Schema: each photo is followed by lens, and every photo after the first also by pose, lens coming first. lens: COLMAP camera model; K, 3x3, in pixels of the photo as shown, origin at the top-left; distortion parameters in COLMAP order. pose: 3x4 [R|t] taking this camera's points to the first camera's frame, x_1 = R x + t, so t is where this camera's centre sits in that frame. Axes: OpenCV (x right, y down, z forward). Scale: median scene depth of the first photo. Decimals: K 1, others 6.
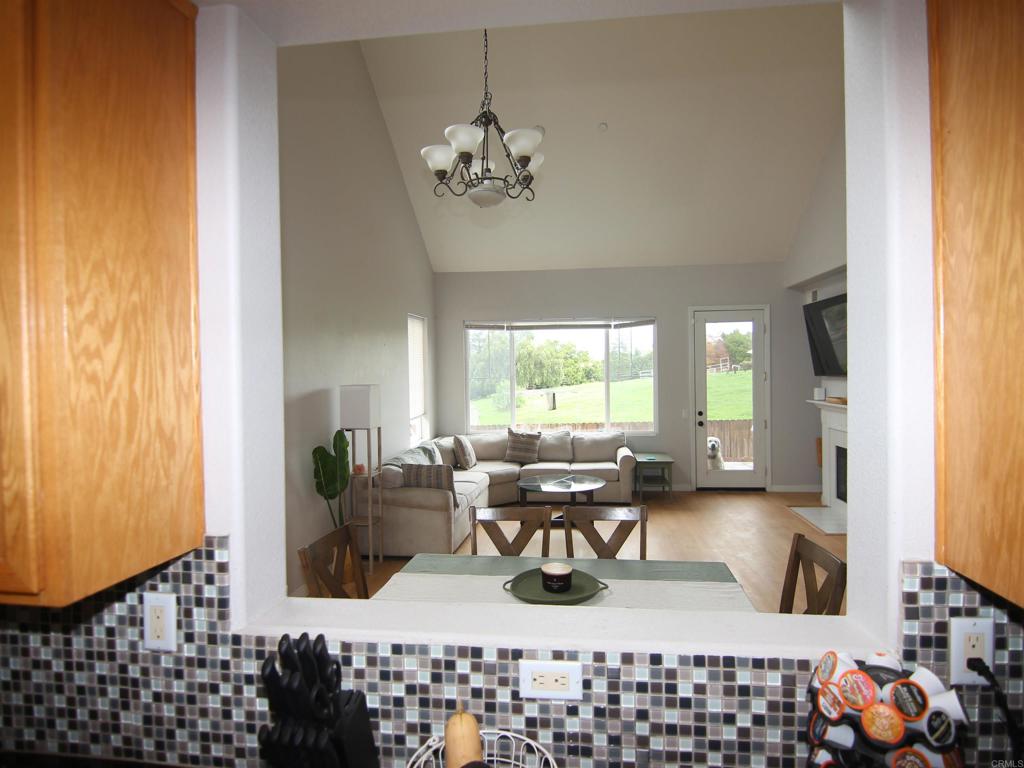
lens RADIAL K [[585.6, 0, 515.9], [0, 585.6, 382.3], [0, 0, 1]] dist [-0.002961, -0.013264]
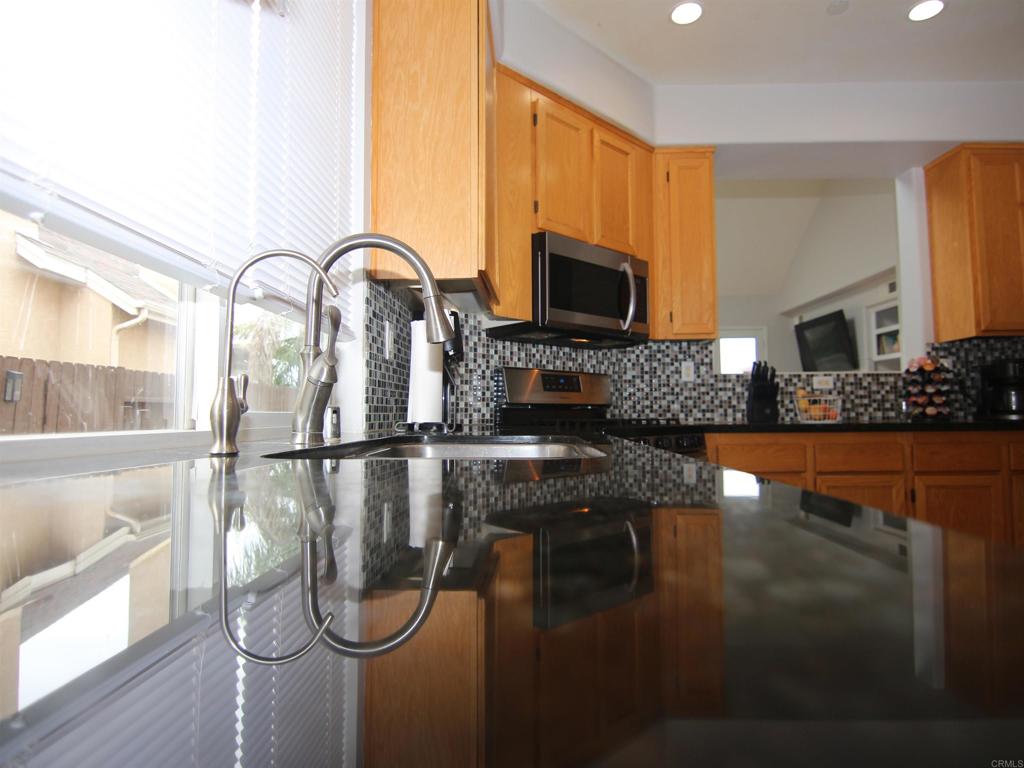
lens RADIAL K [[585.6, 0, 515.7], [0, 585.6, 377.8], [0, 0, 1]] dist [-0.002961, -0.013264]
pose [[0.996004, 0.014136, 0.088182, -1.744926], [-0.006618, 0.996361, -0.084972, 0.703417], [-0.089062, 0.084049, 0.992473, -1.857236]]
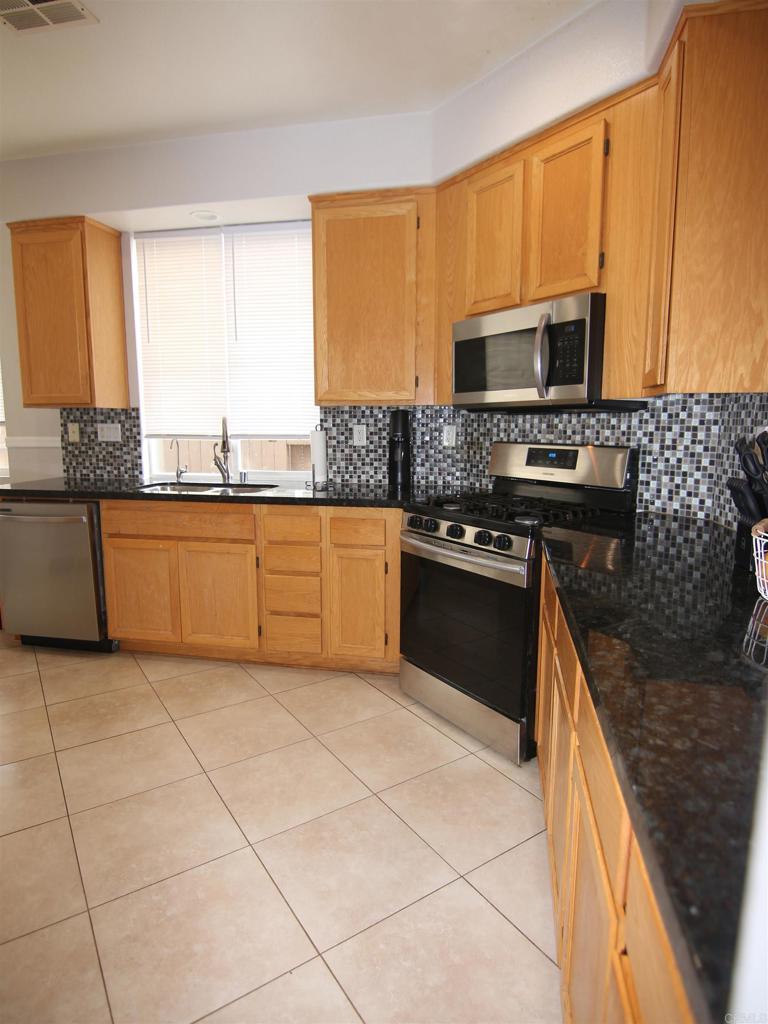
lens RADIAL K [[585.6, 0, 379.3], [0, 585.6, 503.0], [0, 0, 1]] dist [-0.002961, -0.013264]
pose [[-0.077841, 0.151203, -0.985433, 1.009183], [-0.019194, 0.988022, 0.153116, 0.348623], [0.996781, 0.030833, -0.074006, 0.115816]]
